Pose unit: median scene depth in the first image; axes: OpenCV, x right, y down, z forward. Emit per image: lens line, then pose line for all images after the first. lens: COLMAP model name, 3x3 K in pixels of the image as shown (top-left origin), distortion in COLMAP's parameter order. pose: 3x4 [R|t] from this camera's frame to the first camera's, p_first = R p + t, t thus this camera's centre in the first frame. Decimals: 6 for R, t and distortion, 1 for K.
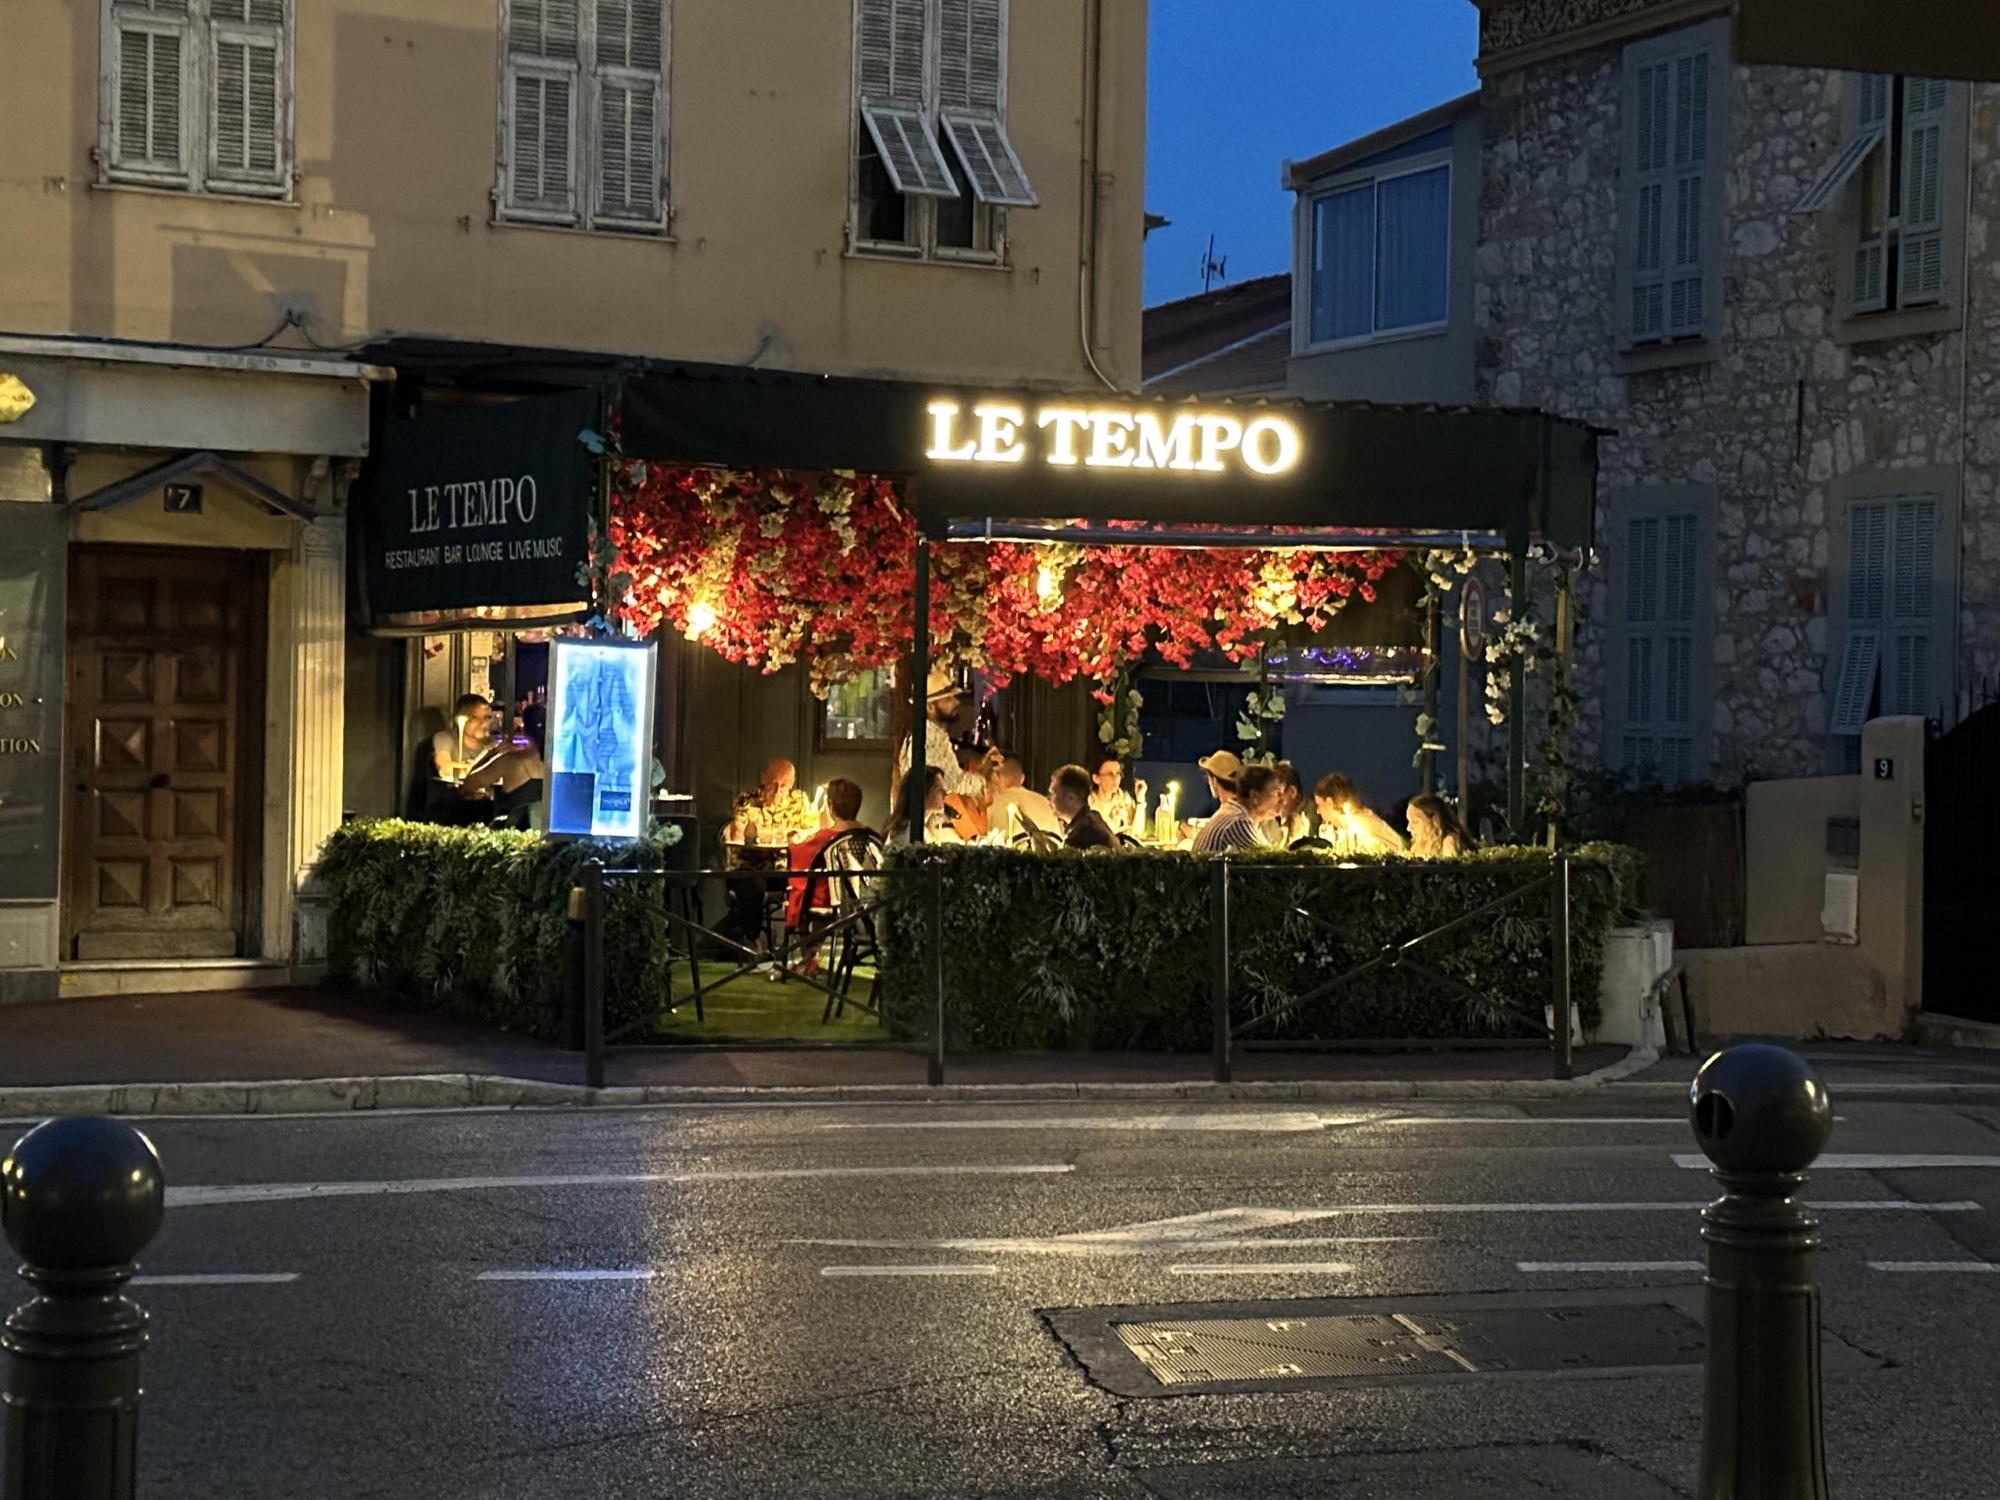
lens RADIAL K [[3736.0, 0, 1000.7], [0, 3736.0, 751.4], [0, 0, 1]] dist [0.075347, 0.000000]
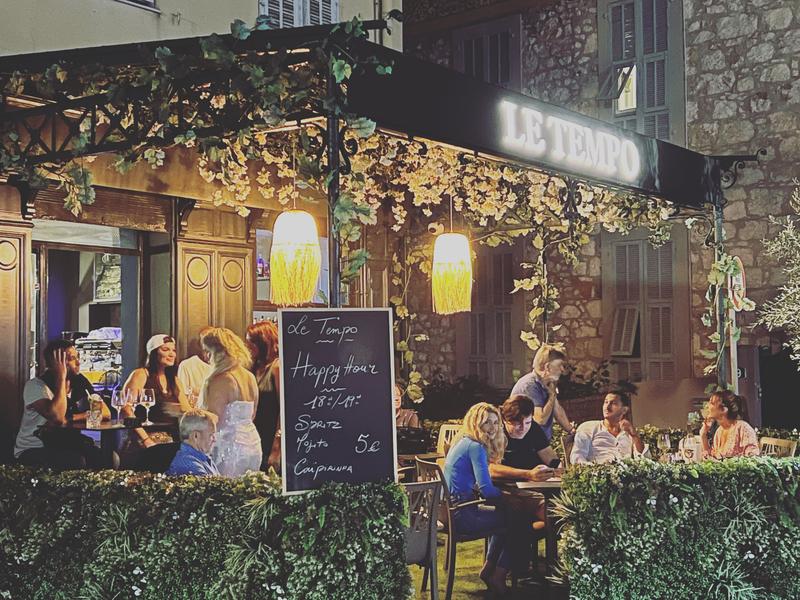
lens RADIAL K [[1207.9, 0, 398.9], [0, 1207.9, 300.4], [0, 0, 1]] dist [0.163771, 0.000000]
pose [[0.898786, -0.002927, 0.438379, -0.167755], [0.032839, 0.997618, -0.060668, 0.000706], [-0.437157, 0.068923, 0.896740, 0.453214]]
